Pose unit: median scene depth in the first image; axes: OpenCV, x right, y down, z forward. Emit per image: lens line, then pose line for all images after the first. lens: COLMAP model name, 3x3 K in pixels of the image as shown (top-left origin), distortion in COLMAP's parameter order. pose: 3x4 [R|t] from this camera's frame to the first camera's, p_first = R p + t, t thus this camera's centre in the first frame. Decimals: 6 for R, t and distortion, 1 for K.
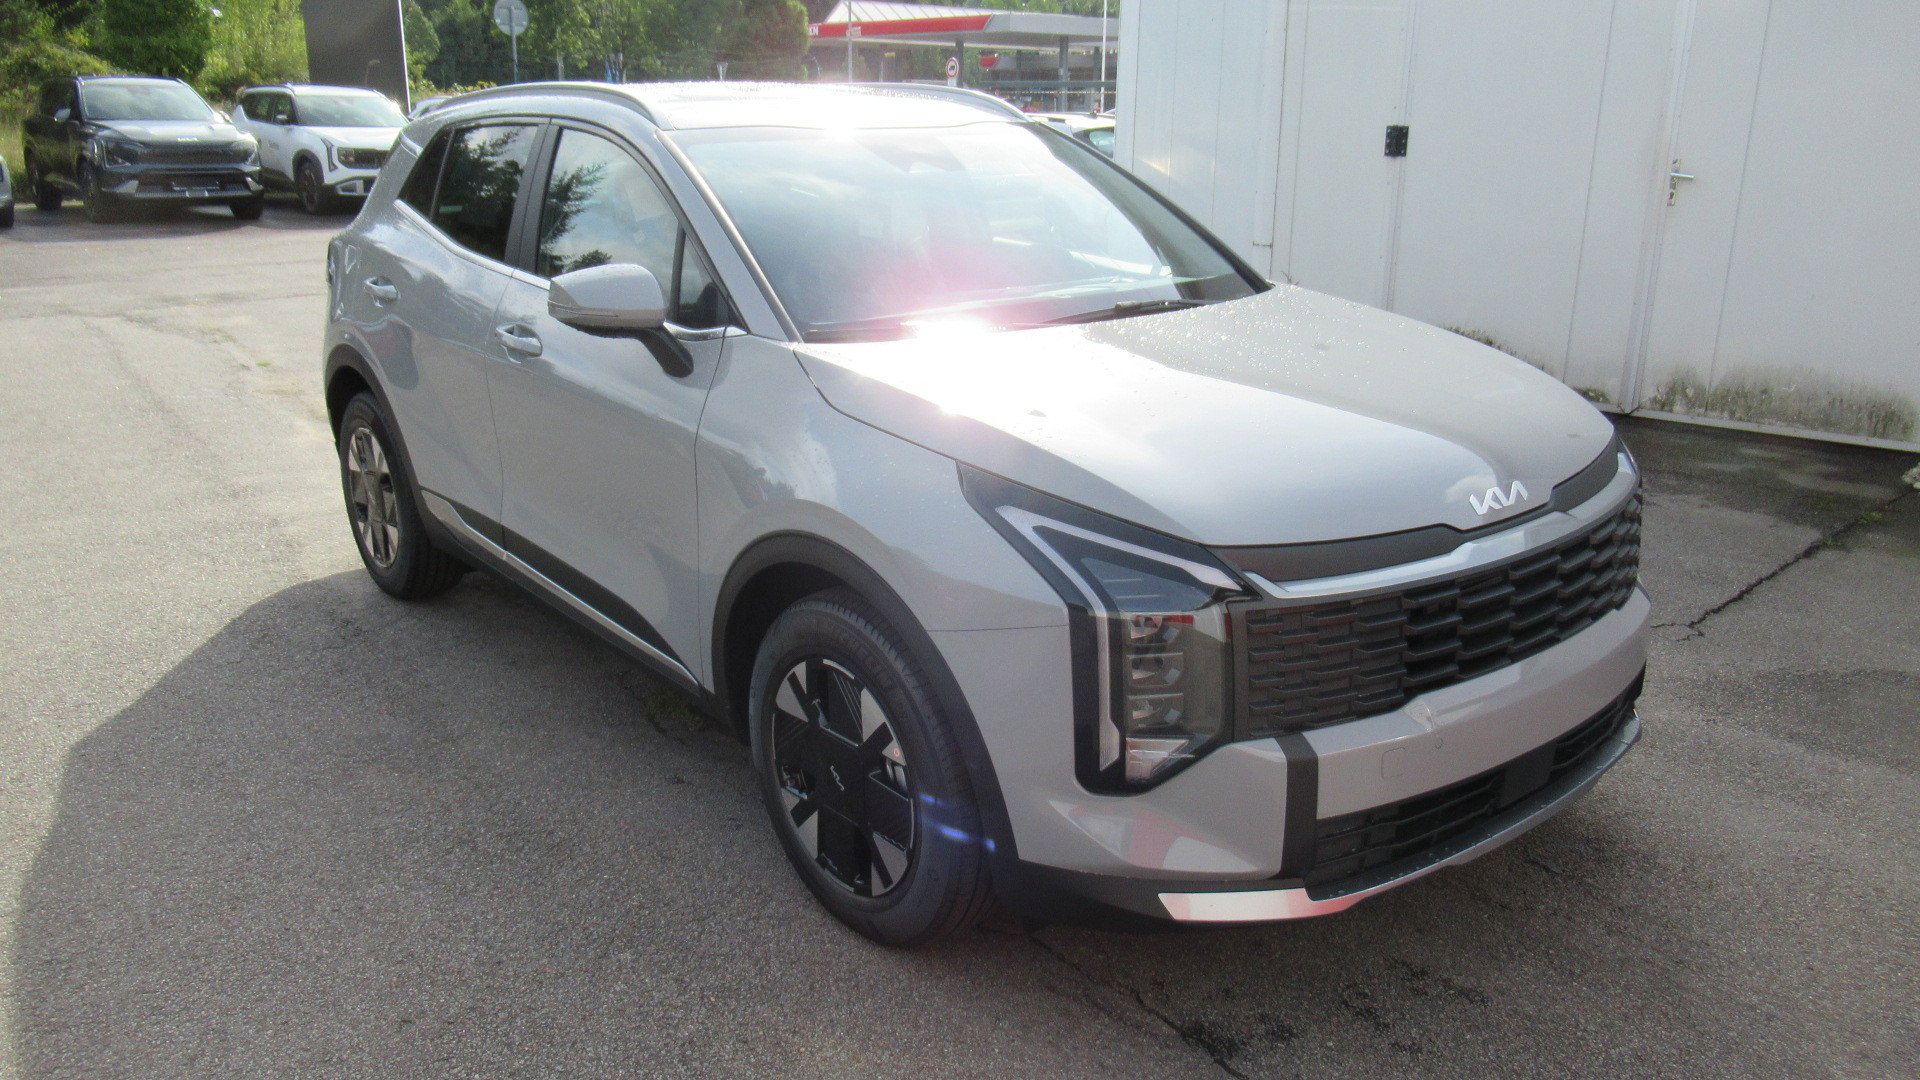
lens RADIAL K [[1412.7, 0, 956.2], [0, 1412.7, 546.6], [0, 0, 1]] dist [-0.022567, 0.010632]
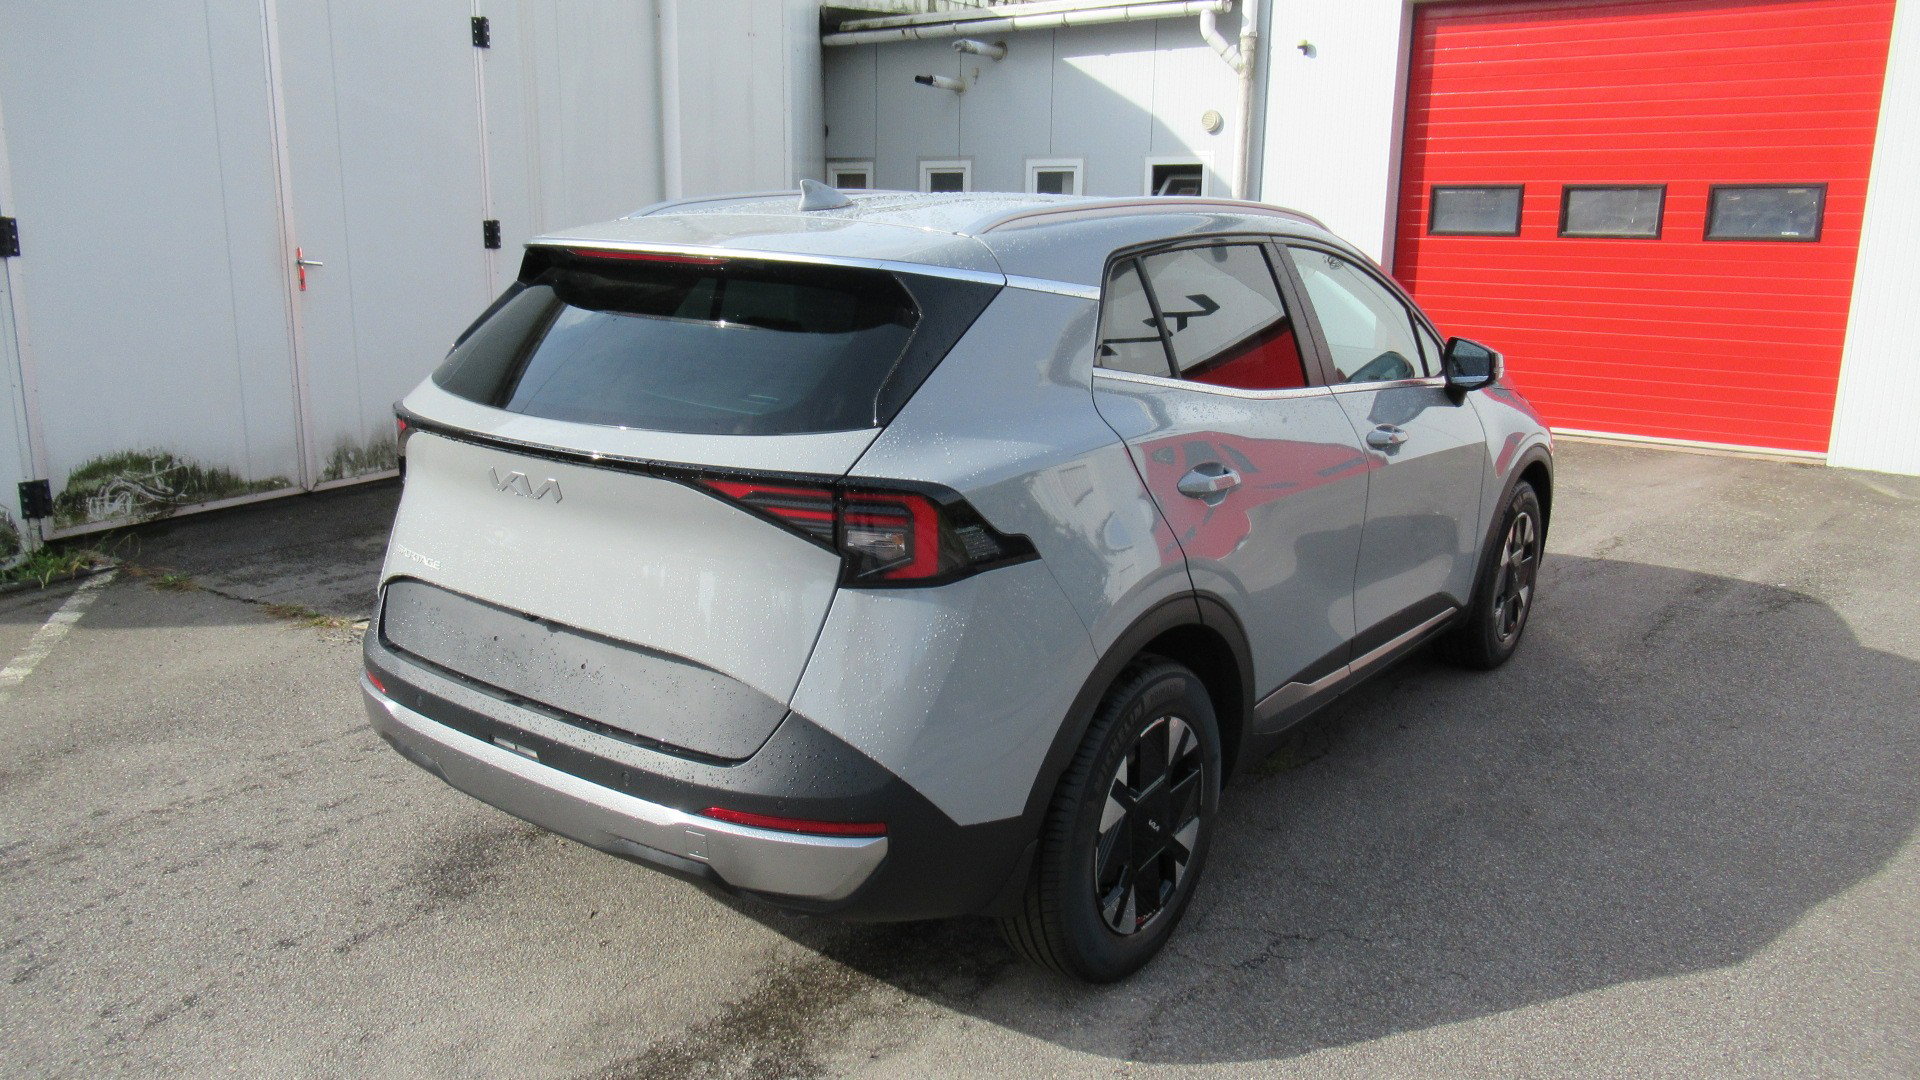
lens RADIAL K [[1412.7, 0, 962.1], [0, 1412.7, 538.2], [0, 0, 1]] dist [-0.022567, 0.010632]
pose [[-0.194593, -0.227997, 0.954018, -0.968190], [0.271370, 0.922134, 0.275729, -0.348130], [-0.942598, 0.312547, -0.117570, 1.094878]]
